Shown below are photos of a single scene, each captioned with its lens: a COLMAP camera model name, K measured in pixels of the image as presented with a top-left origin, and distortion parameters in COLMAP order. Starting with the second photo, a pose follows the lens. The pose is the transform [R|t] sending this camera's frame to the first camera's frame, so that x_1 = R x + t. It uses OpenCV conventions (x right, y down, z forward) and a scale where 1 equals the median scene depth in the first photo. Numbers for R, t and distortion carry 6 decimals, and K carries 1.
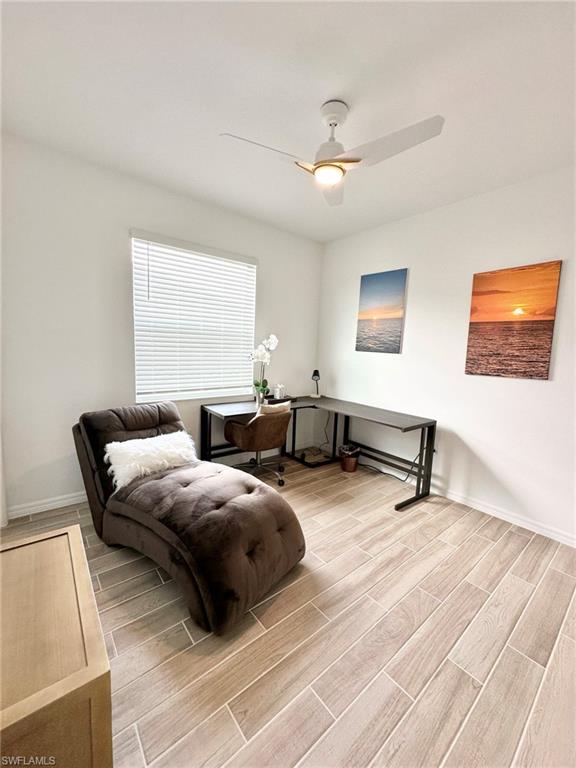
lens RADIAL K [[306.5, 0, 285.7], [0, 306.5, 382.4], [0, 0, 1]] dist [-0.001982, 0.001340]
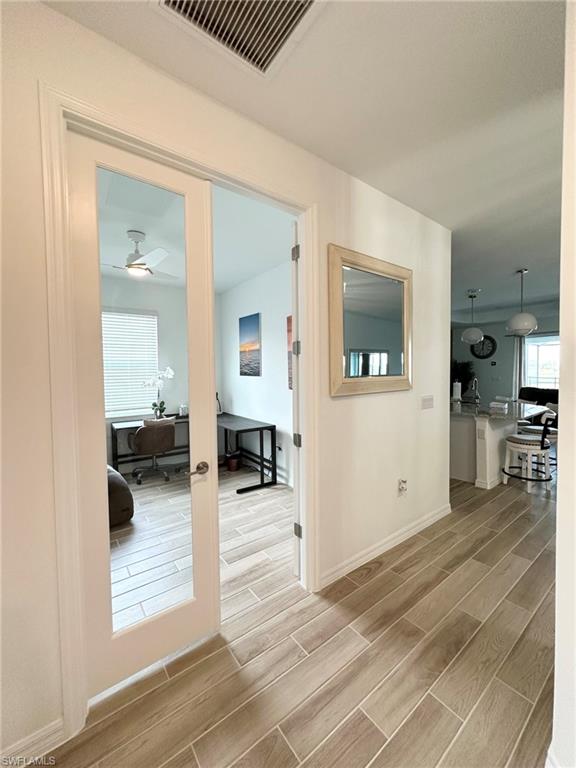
lens RADIAL K [[306.5, 0, 292.2], [0, 306.5, 381.4], [0, 0, 1]] dist [-0.001982, 0.001340]
pose [[0.998045, -0.053930, -0.031599, 0.623574], [0.051117, 0.995160, -0.083930, 0.051056], [0.035972, 0.082151, 0.995971, -0.339965]]
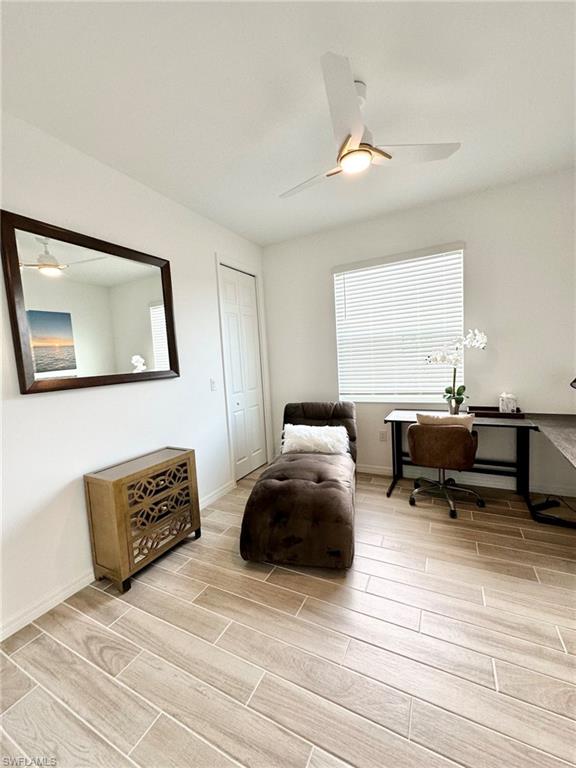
lens RADIAL K [[306.5, 0, 292.9], [0, 306.5, 382.6], [0, 0, 1]] dist [-0.001982, 0.001340]
pose [[0.400287, 0.012350, -0.916307, 0.586112], [-0.032811, 0.999461, -0.000863, -0.002734], [0.915802, 0.030410, 0.400477, 0.303262]]
